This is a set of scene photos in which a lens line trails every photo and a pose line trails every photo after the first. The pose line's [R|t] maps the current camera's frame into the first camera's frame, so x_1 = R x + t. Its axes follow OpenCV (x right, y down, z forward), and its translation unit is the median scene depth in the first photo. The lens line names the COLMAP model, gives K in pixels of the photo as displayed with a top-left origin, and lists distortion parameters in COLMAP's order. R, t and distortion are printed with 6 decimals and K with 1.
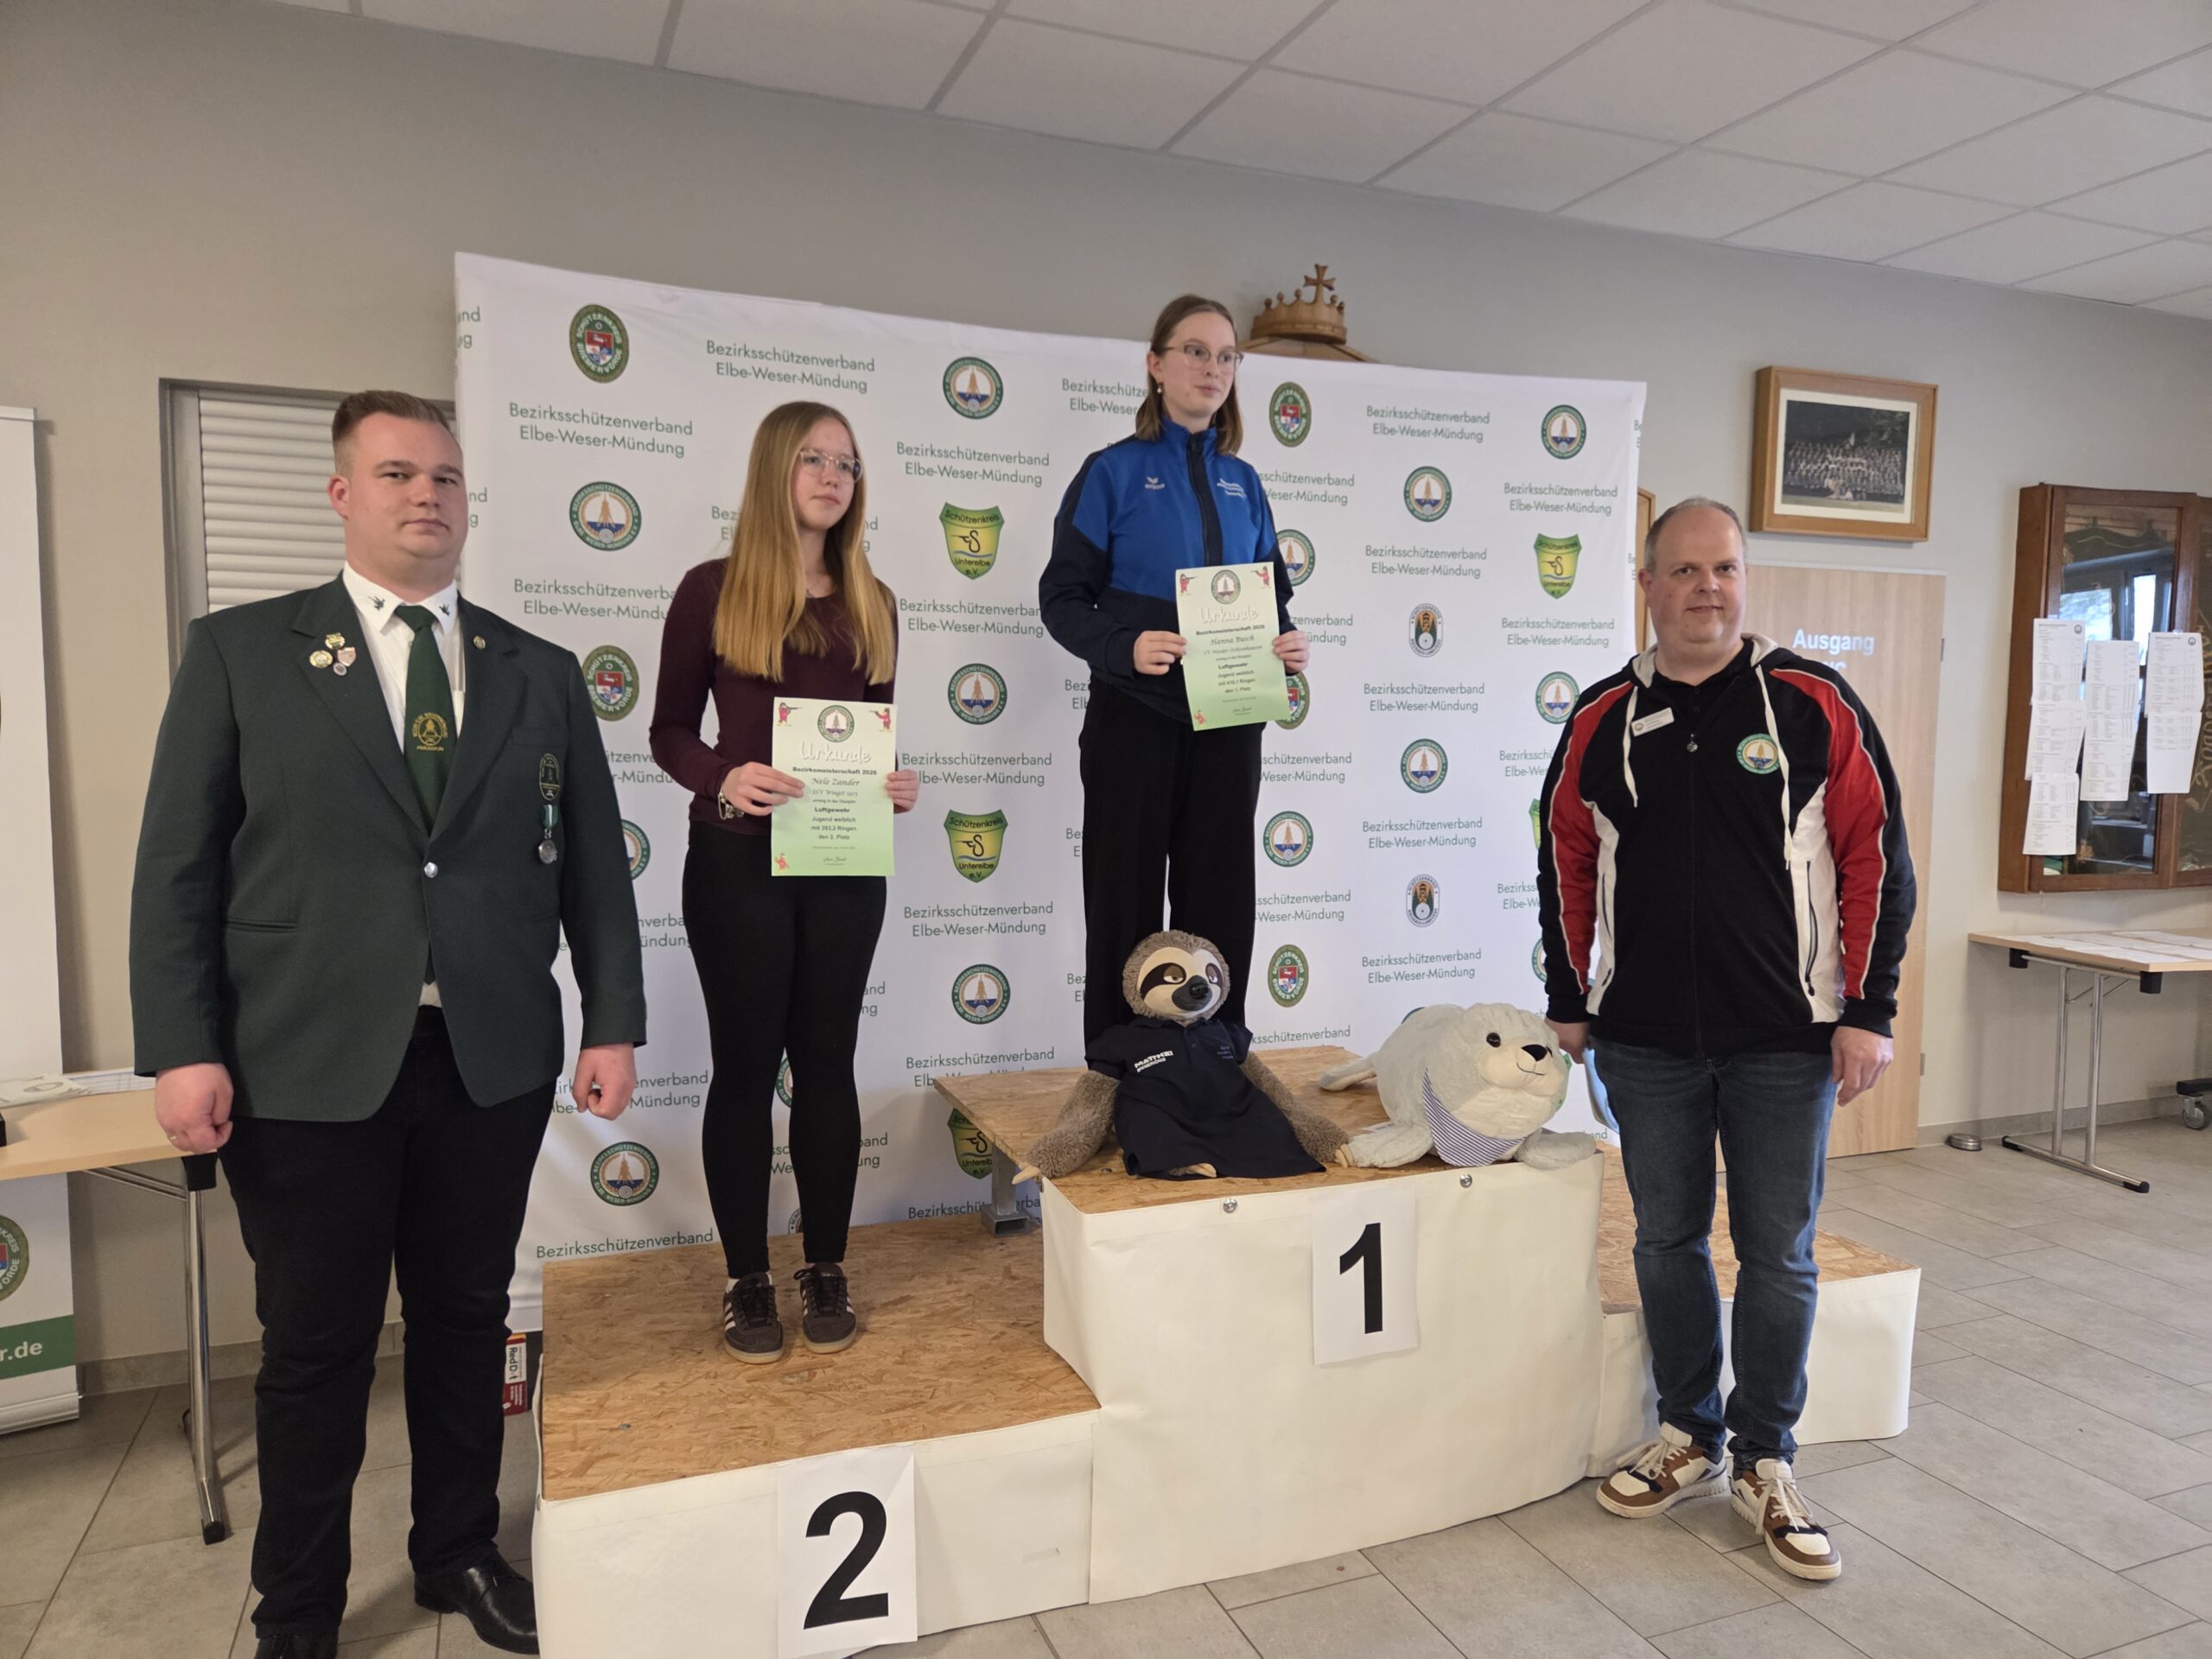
lens RADIAL K [[1489.0, 0, 1128.2], [0, 1489.0, 846.5], [0, 0, 1]] dist [0.076874, -0.068967]
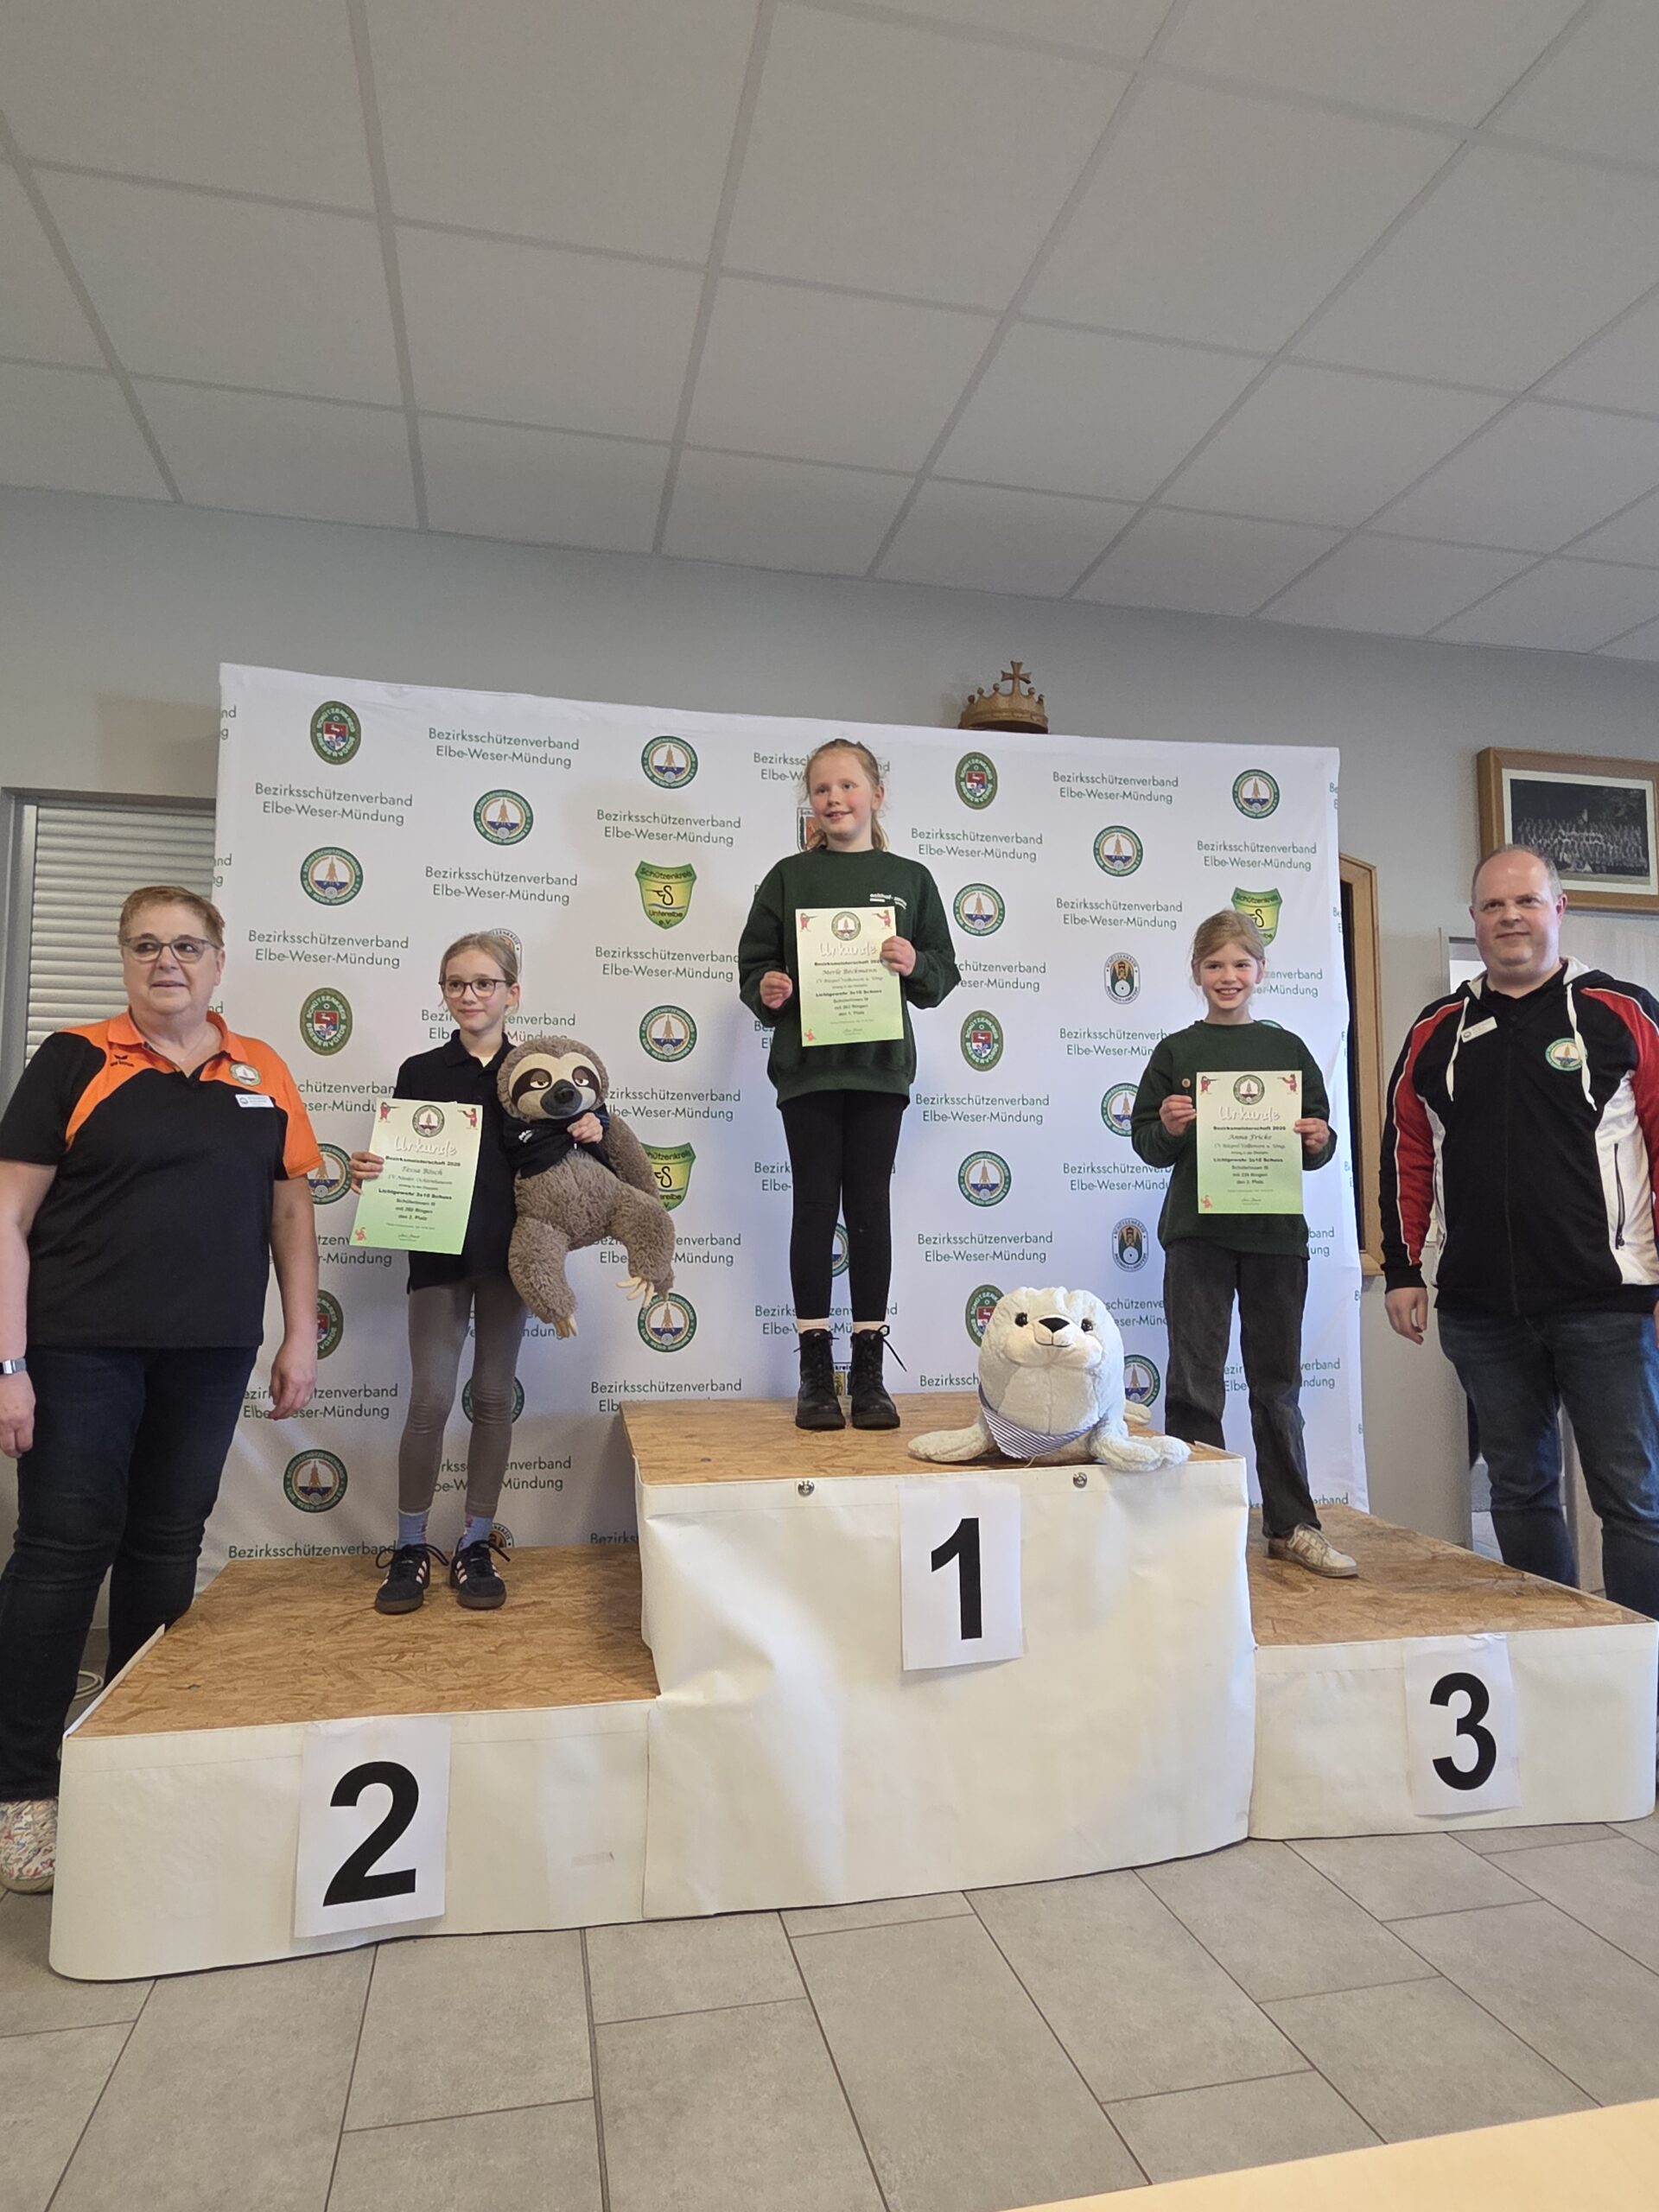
lens RADIAL K [[1346.9, 0, 830.4], [0, 1346.9, 1095.9], [0, 0, 1]] dist [-0.001805, 0.003296]
pose [[0.986764, -0.021519, -0.160727, 0.167450], [-0.005683, 0.985958, -0.166895, 0.101706], [0.162062, 0.165599, 0.972786, 0.094146]]
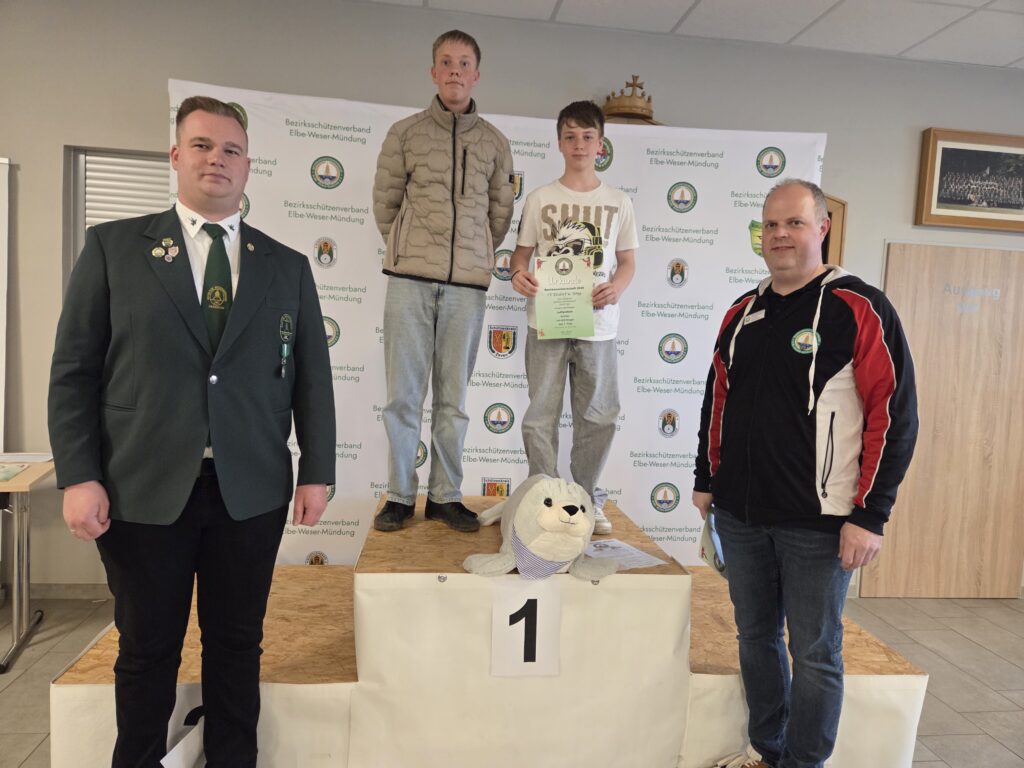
lens RADIAL K [[689.3, 0, 507.8], [0, 689.3, 383.2], [0, 0, 1]] dist [0.076874, -0.068967]
pose [[0.964865, 0.056454, -0.256608, 0.252386], [-0.061530, 0.998036, -0.011789, 0.011401], [0.255438, 0.027164, 0.966444, 0.164363]]
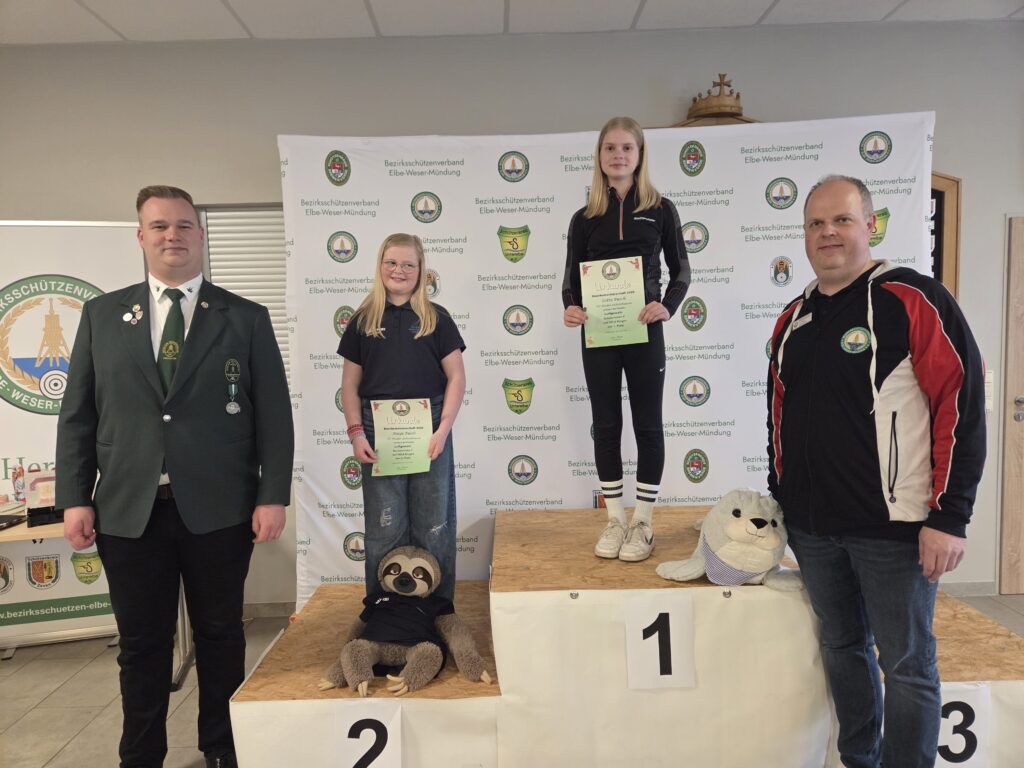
lens RADIAL K [[689.3, 0, 503.2], [0, 689.3, 393.5], [0, 0, 1]] dist [0.076874, -0.068967]
pose [[0.928359, -0.004222, -0.371661, 0.225491], [0.005888, 0.999977, 0.003350, -0.006989], [0.371638, -0.005299, 0.928363, 0.134912]]
